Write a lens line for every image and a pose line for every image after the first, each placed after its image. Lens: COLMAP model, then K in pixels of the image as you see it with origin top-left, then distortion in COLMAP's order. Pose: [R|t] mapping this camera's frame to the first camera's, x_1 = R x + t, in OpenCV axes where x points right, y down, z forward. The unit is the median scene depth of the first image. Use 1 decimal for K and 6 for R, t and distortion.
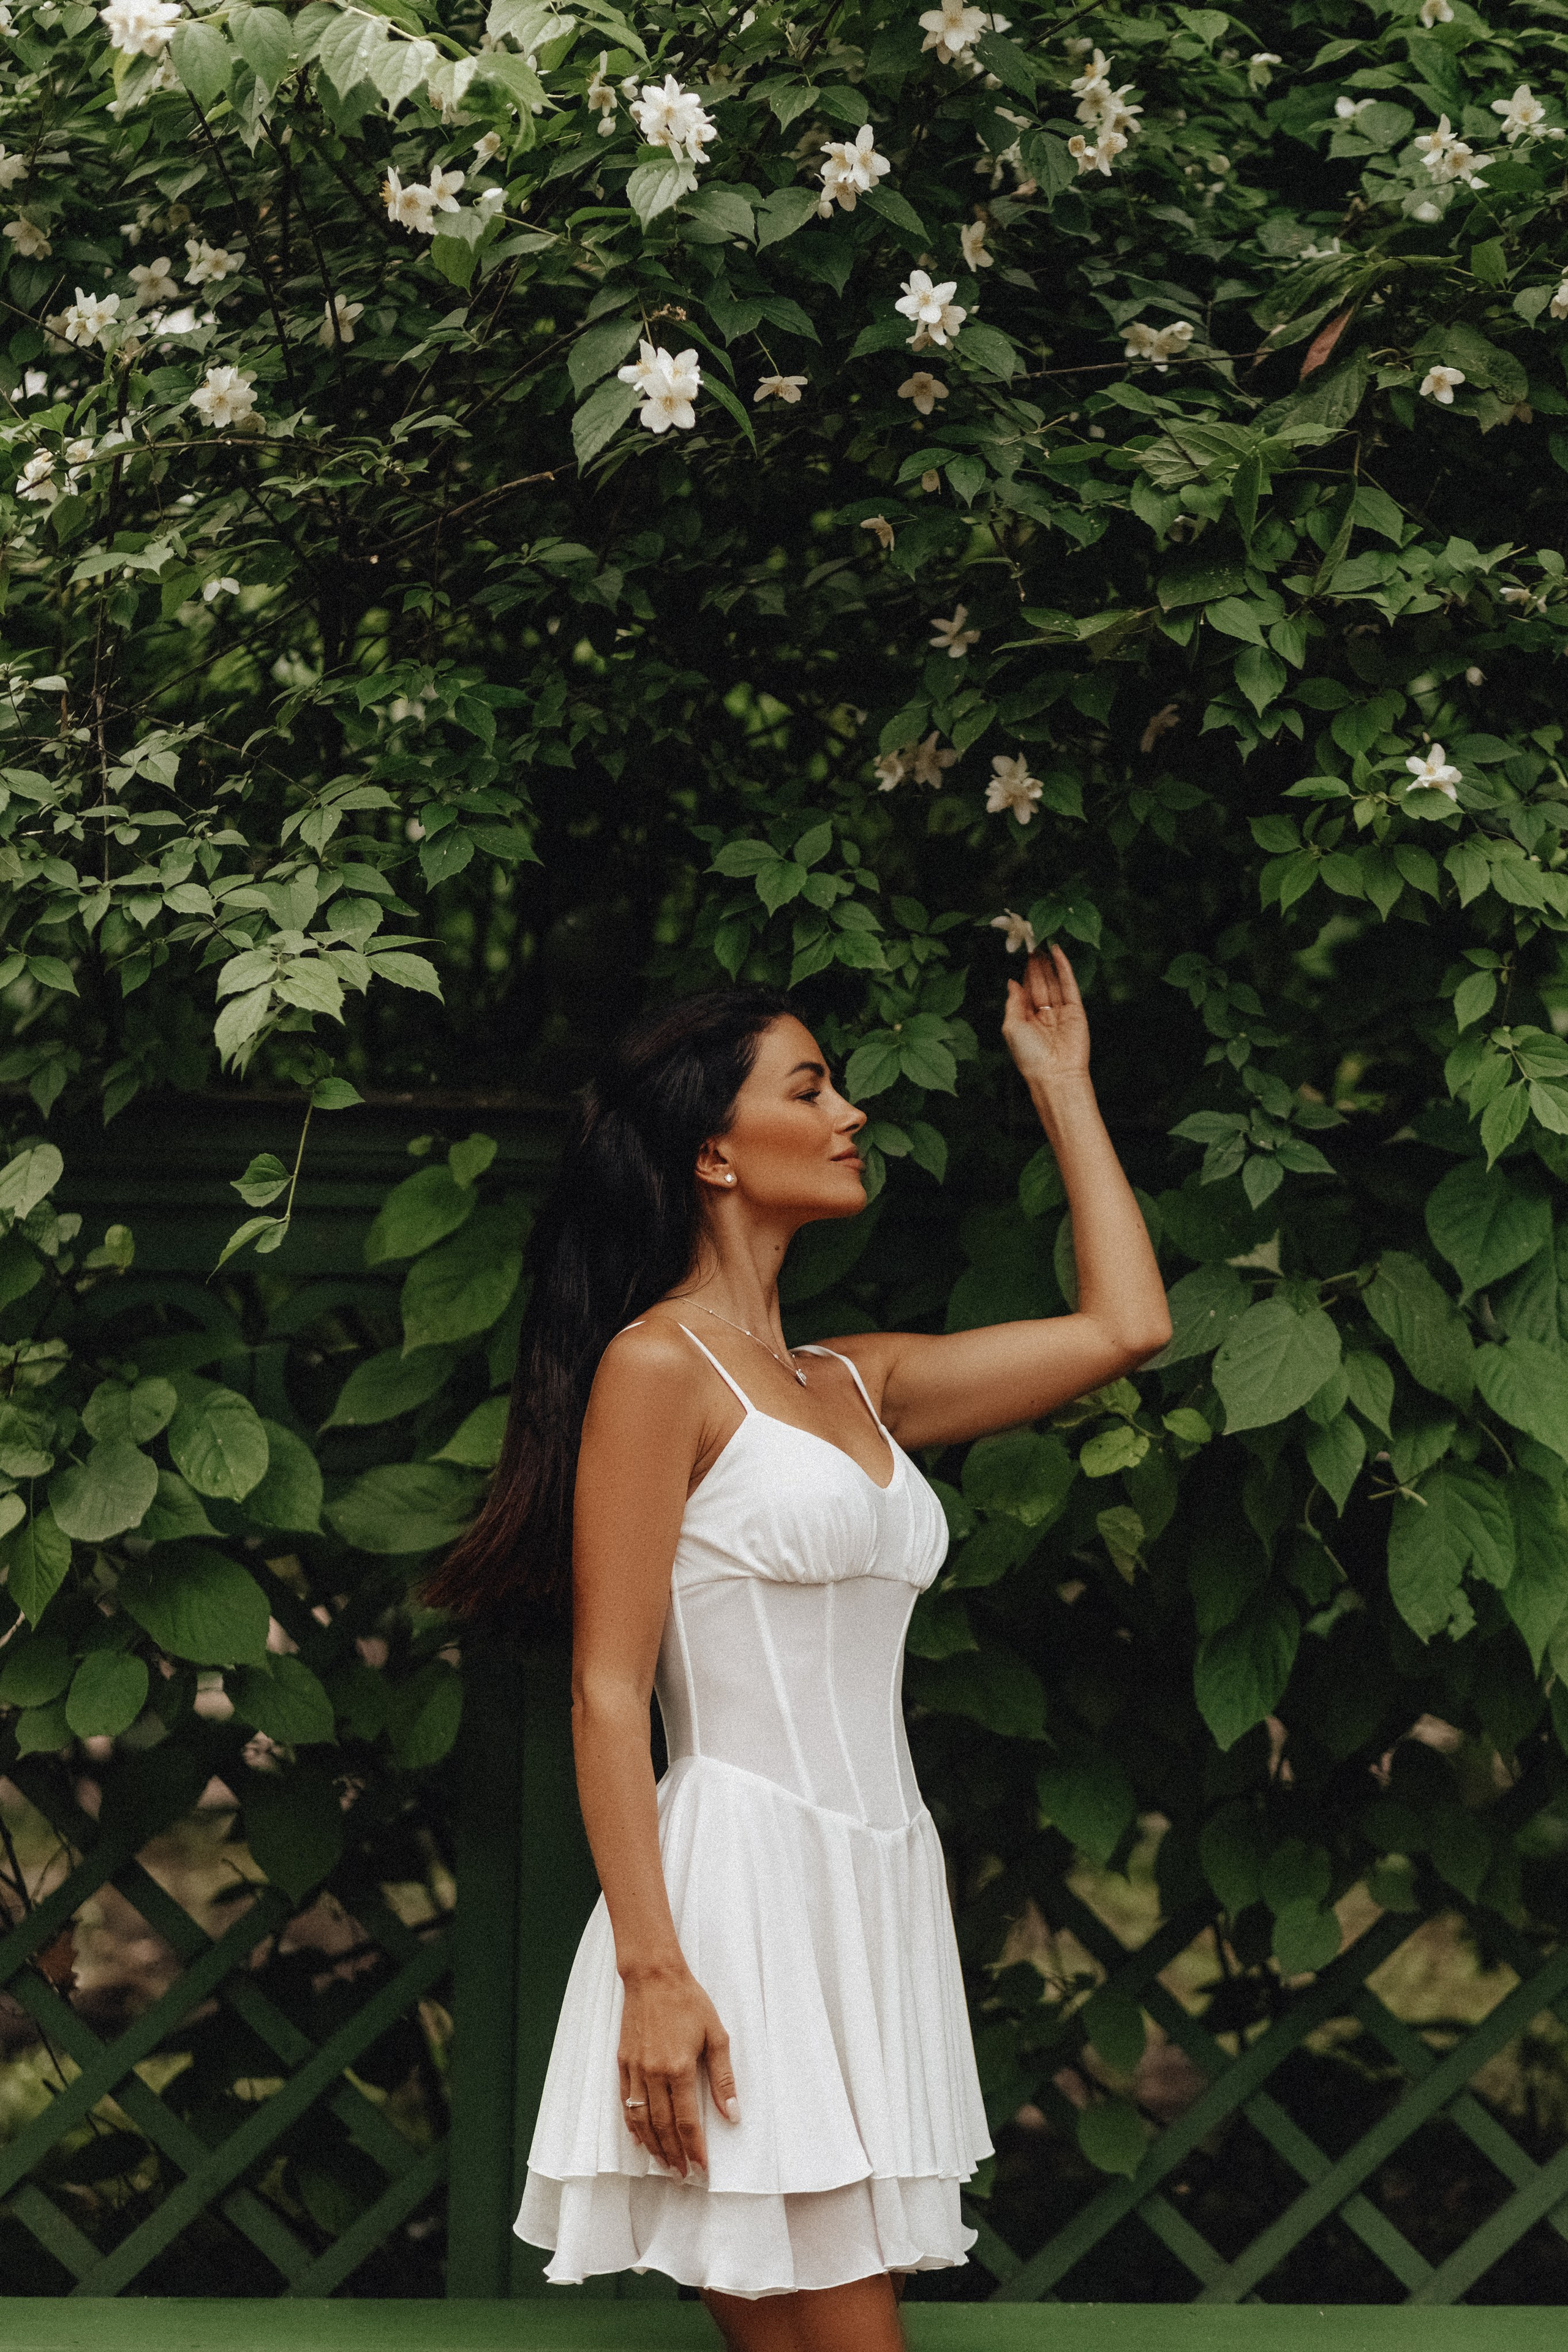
lens RADIAL K [[5765.8, 0, 599.9], [0, 5765.8, 1284.3], [0, 0, 1]] dist [0.709926, -13.630279]
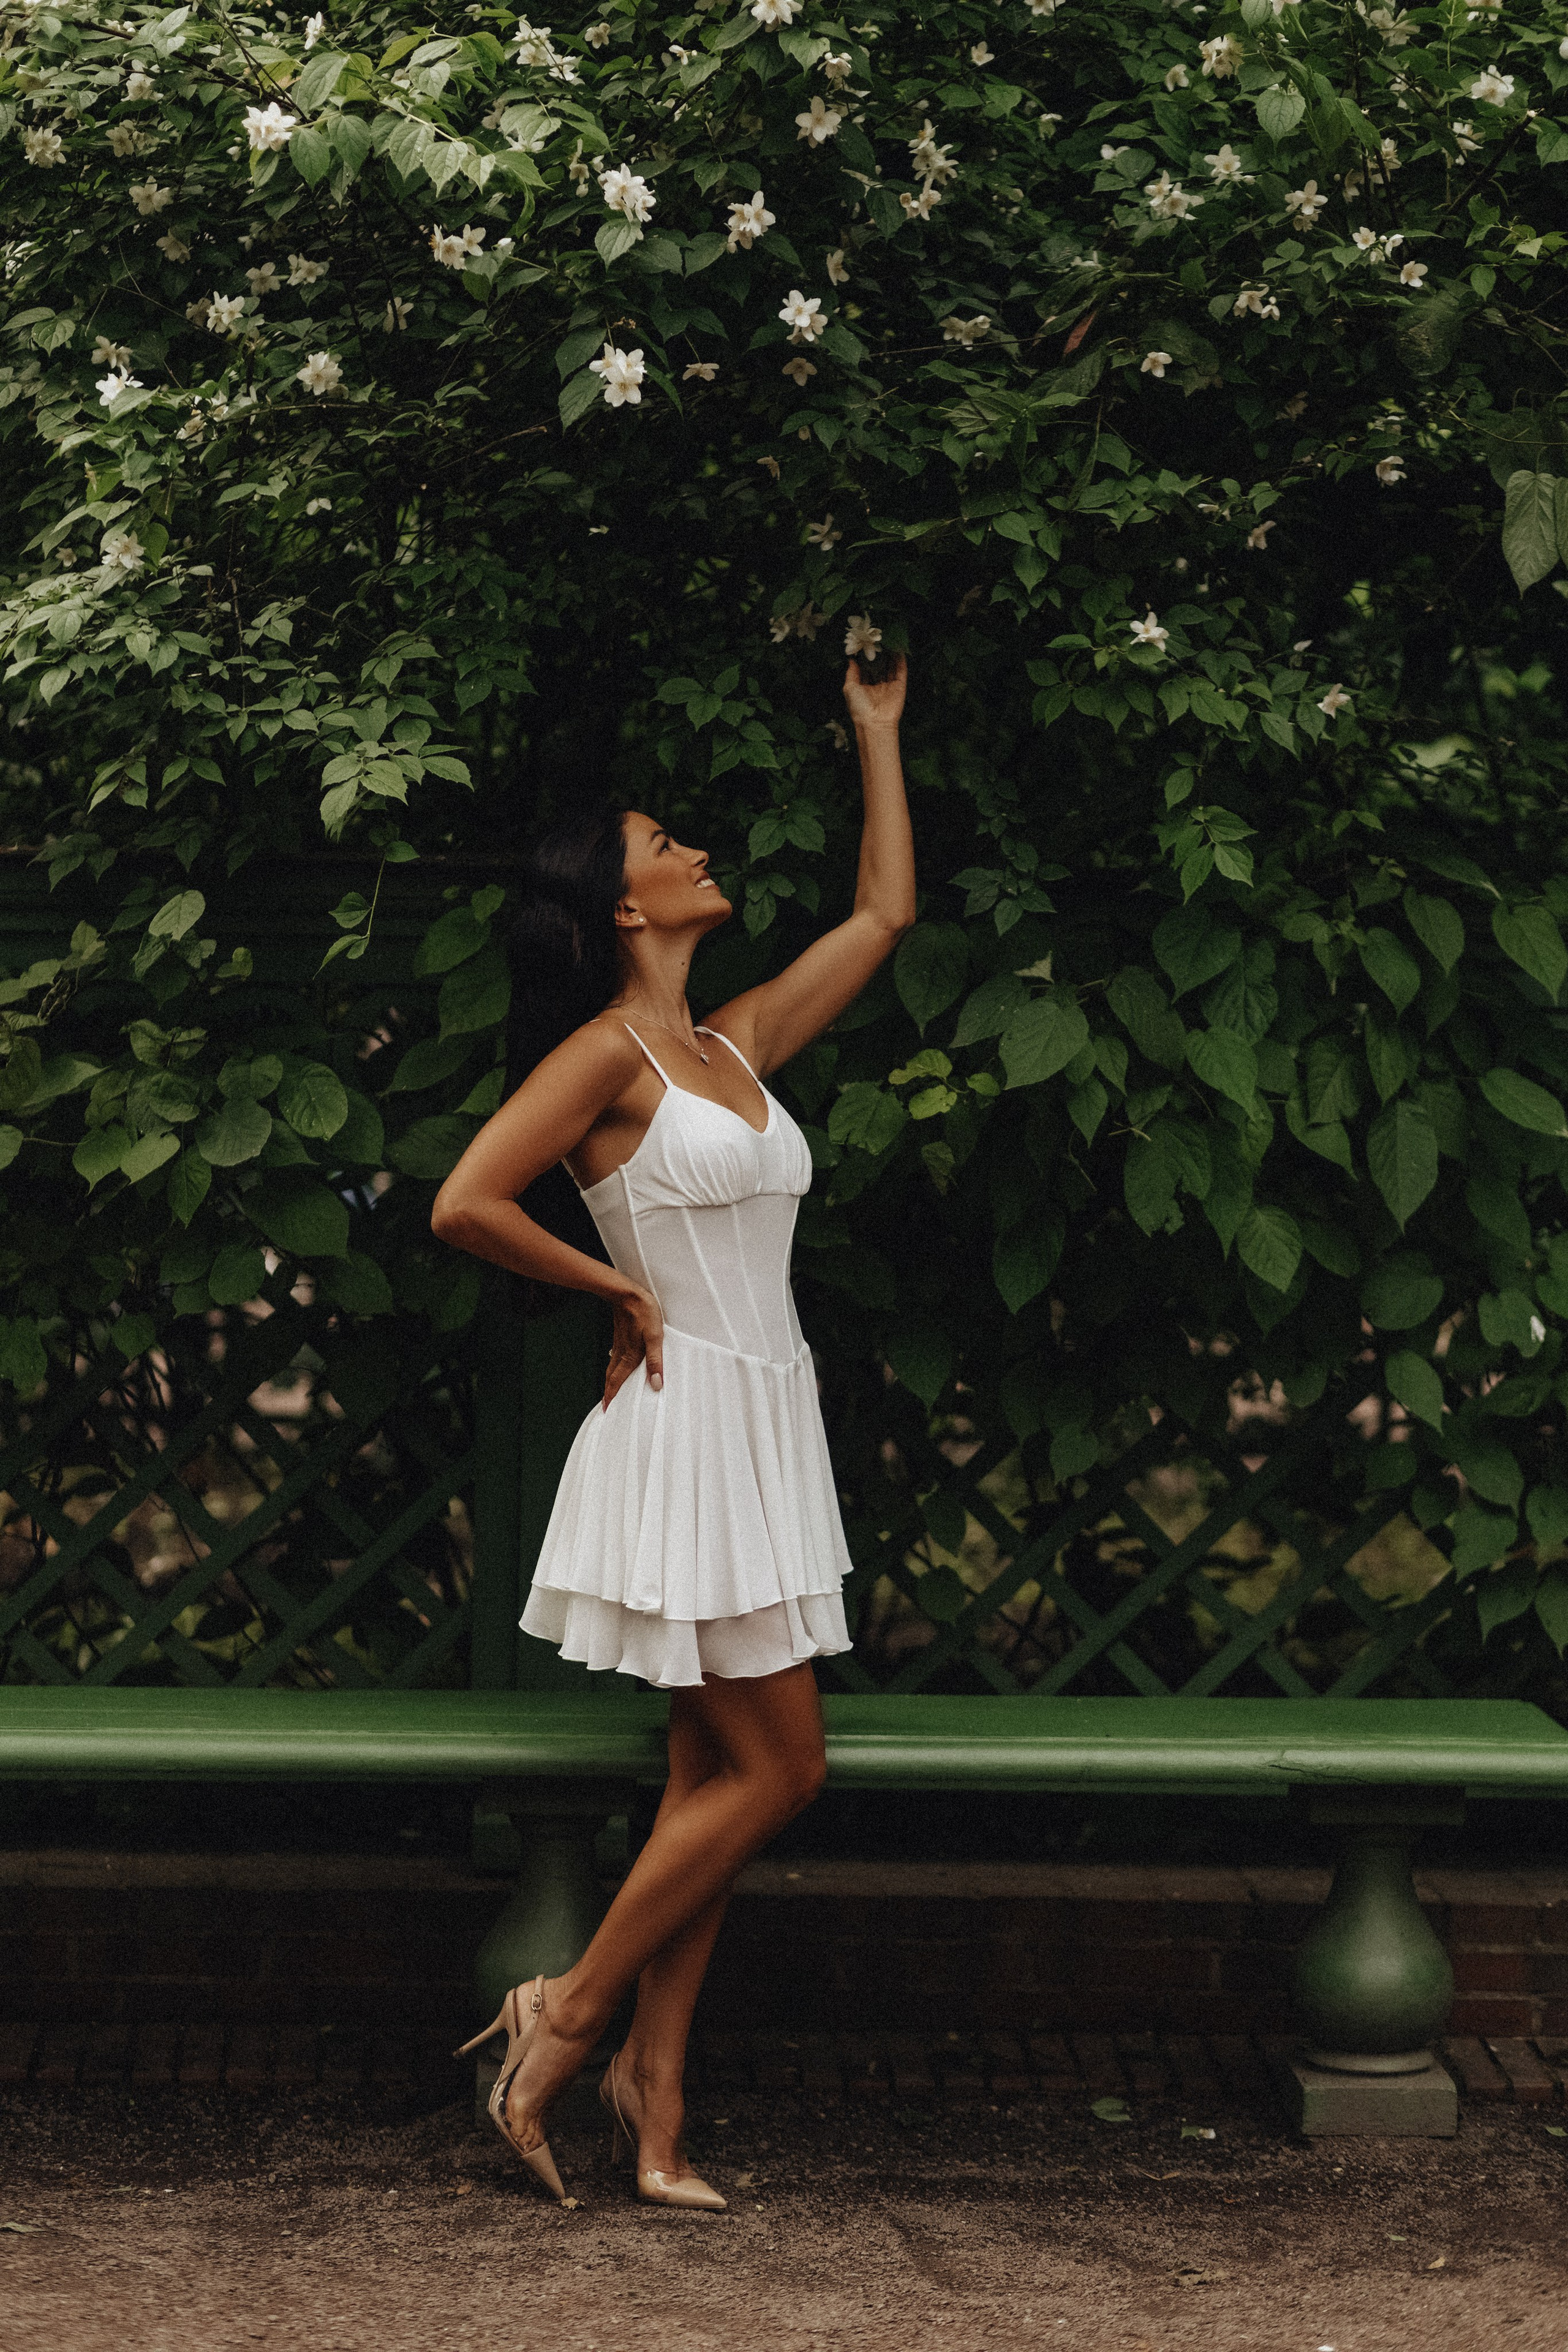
lens RADIAL K [[5765.8, 0, 599.9], [0, 5765.8, 1284.3], [0, 0, 1]] dist [0.709926, -13.630279]
pose [[0.999997, 0.000186, 0.002350, 0.002113], [-0.000270, 0.999366, 0.035615, 0.023481], [-0.002342, -0.035615, 0.999363, -0.461323]]
